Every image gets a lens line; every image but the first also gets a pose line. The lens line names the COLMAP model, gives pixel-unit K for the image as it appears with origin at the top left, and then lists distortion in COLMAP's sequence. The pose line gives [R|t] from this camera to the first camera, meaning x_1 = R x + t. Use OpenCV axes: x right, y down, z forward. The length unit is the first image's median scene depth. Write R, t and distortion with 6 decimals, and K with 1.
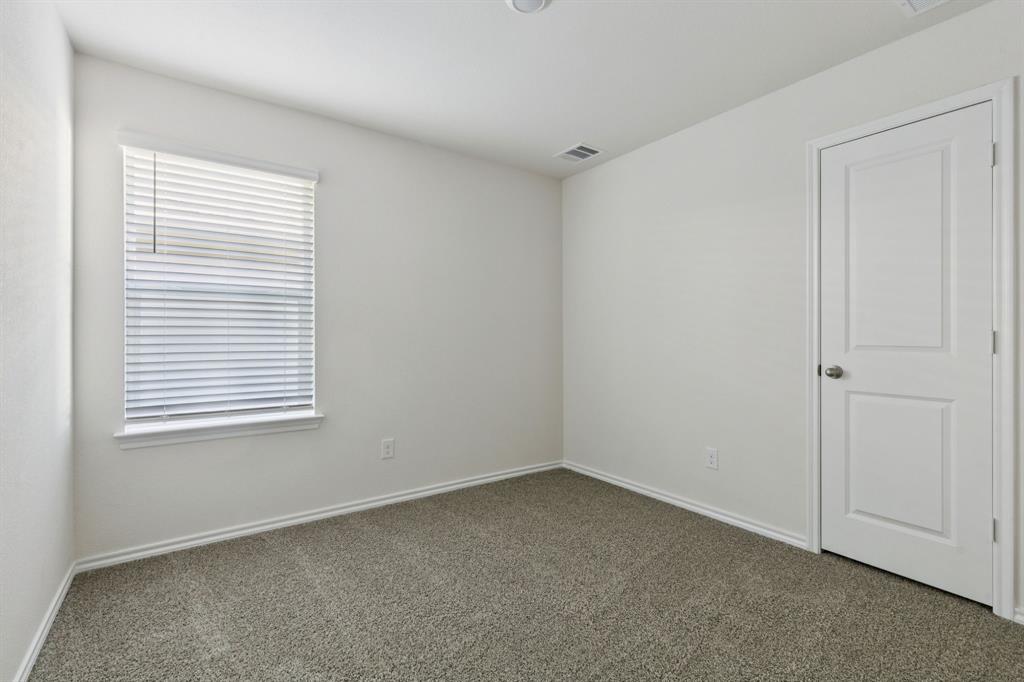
lens RADIAL K [[451.1, 0, 509.5], [0, 451.1, 346.1], [0, 0, 1]] dist [0.000704, 0.000106]
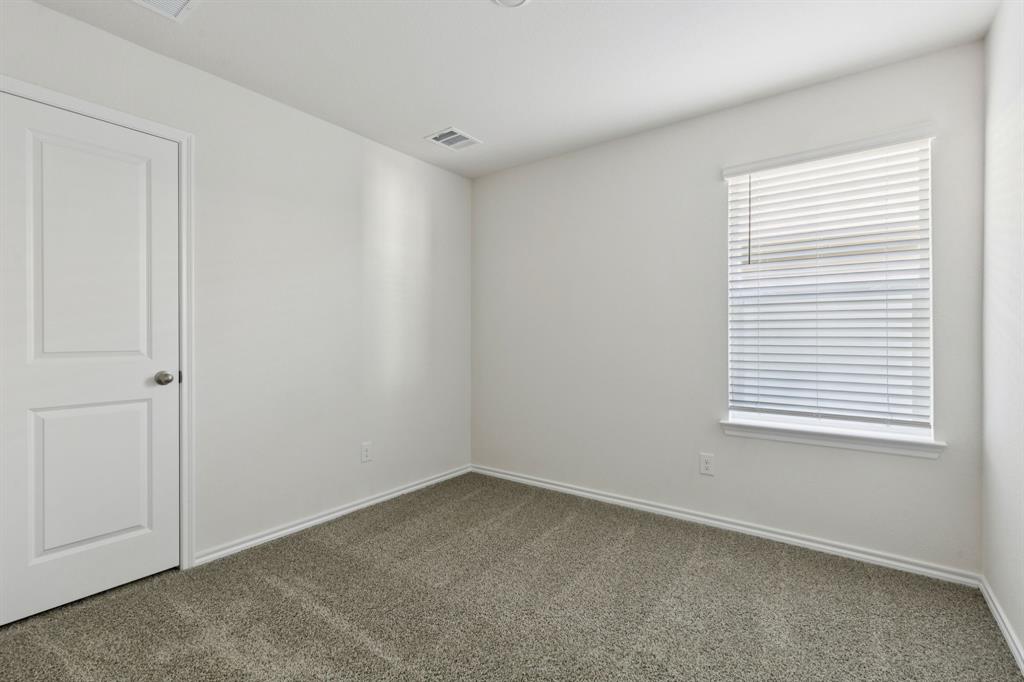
lens RADIAL K [[464.5, 0, 512.0], [0, 464.5, 341.0], [0, 0, 1]] dist [0.000563, -0.000108]
pose [[0.309016, 0.003479, -0.951050, 0.120162], [-0.020723, 0.999781, -0.003076, -0.000149], [0.950831, 0.020659, 0.309020, 0.087811]]
